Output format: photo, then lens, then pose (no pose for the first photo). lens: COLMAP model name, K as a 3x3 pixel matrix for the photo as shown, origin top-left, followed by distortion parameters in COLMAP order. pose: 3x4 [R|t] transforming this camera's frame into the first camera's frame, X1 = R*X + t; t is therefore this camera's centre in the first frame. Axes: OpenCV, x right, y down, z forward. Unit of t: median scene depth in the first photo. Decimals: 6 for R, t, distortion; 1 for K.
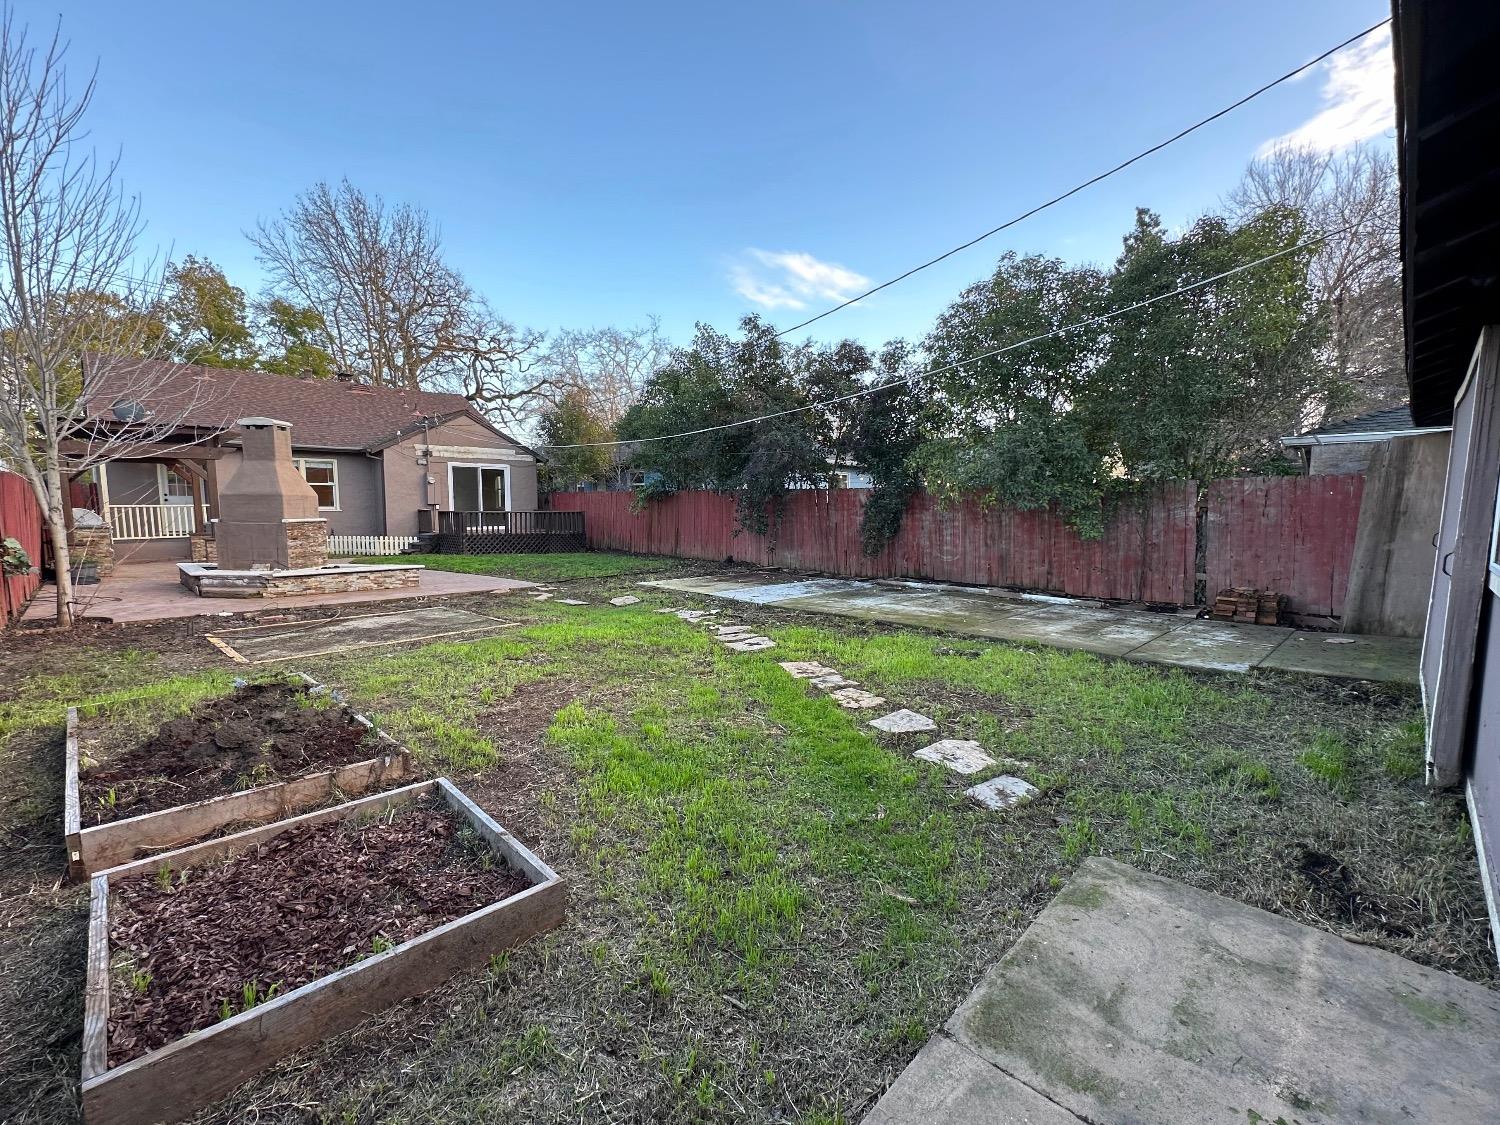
lens RADIAL K [[596.8, 0, 754.1], [0, 596.8, 559.7], [0, 0, 1]] dist [-0.001228, 0.000037]
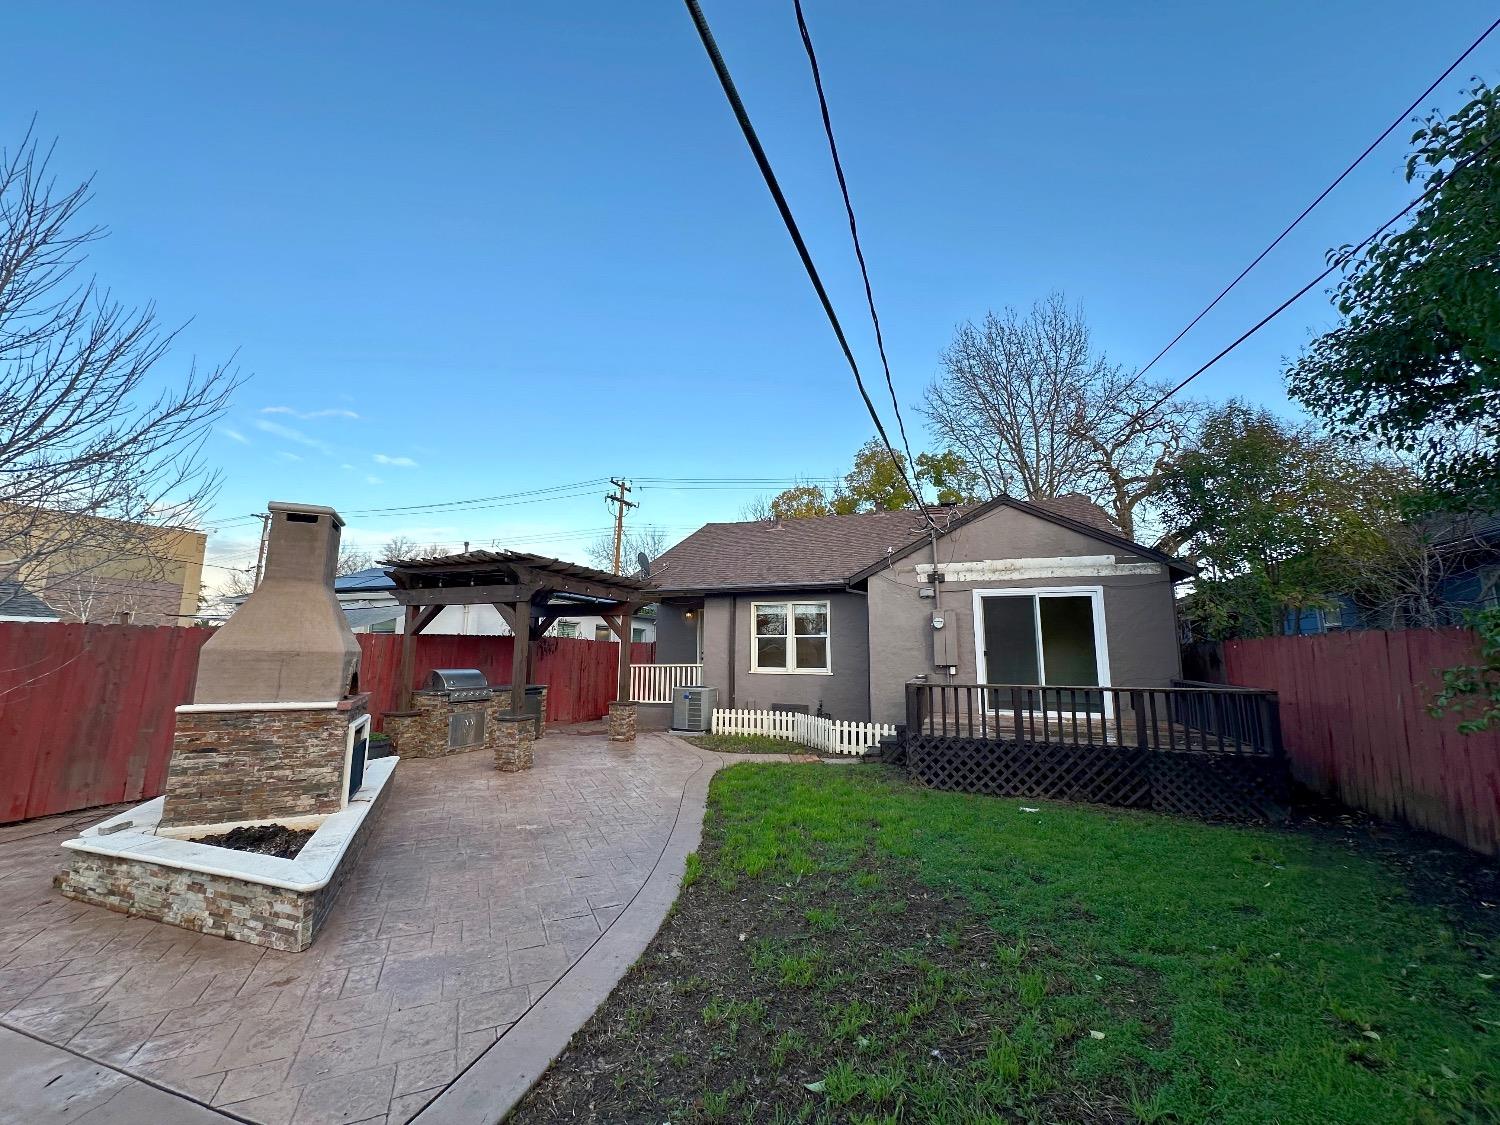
lens RADIAL K [[596.8, 0, 754.1], [0, 596.8, 559.7], [0, 0, 1]] dist [-0.001228, 0.000037]
pose [[0.424309, -0.148837, -0.893202, -0.099251], [-0.090453, 0.974499, -0.205353, -0.058582], [0.900988, 0.167926, 0.400026, 0.589460]]
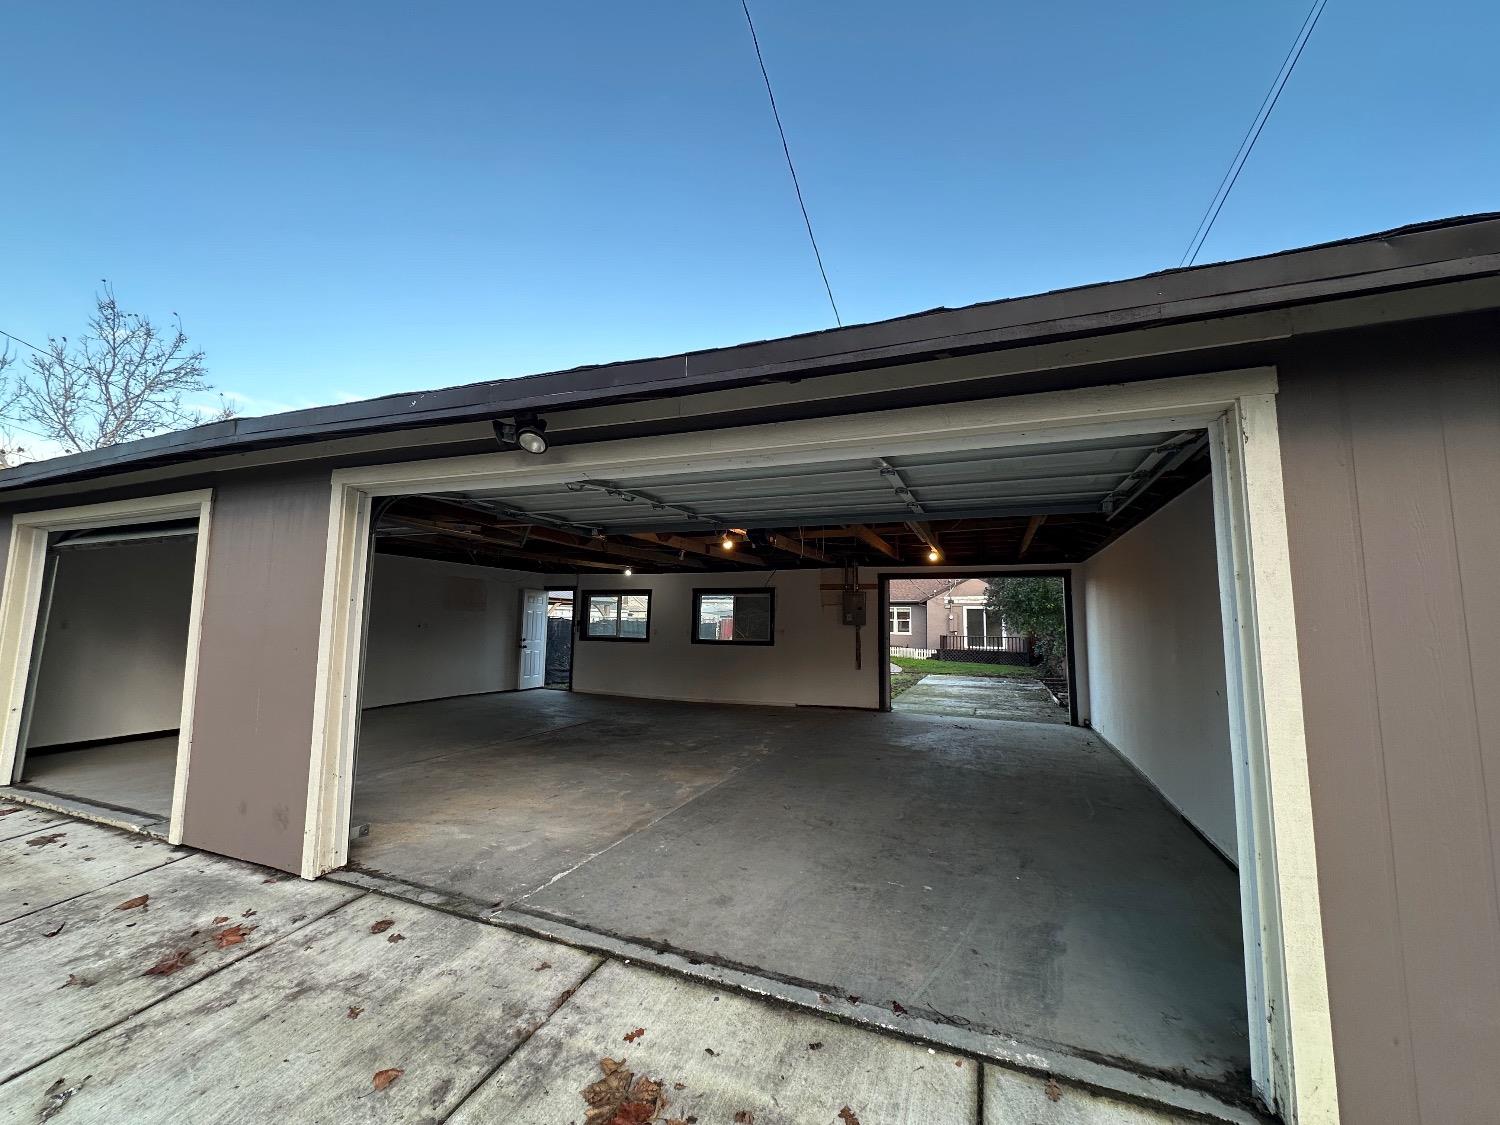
lens RADIAL K [[596.8, 0, 754.1], [0, 596.8, 559.7], [0, 0, 1]] dist [-0.001228, 0.000037]
pose [[0.399331, -0.096291, -0.911736, 0.763757], [-0.106042, 0.982944, -0.150256, 0.017995], [0.910654, 0.156684, 0.382309, -0.170058]]
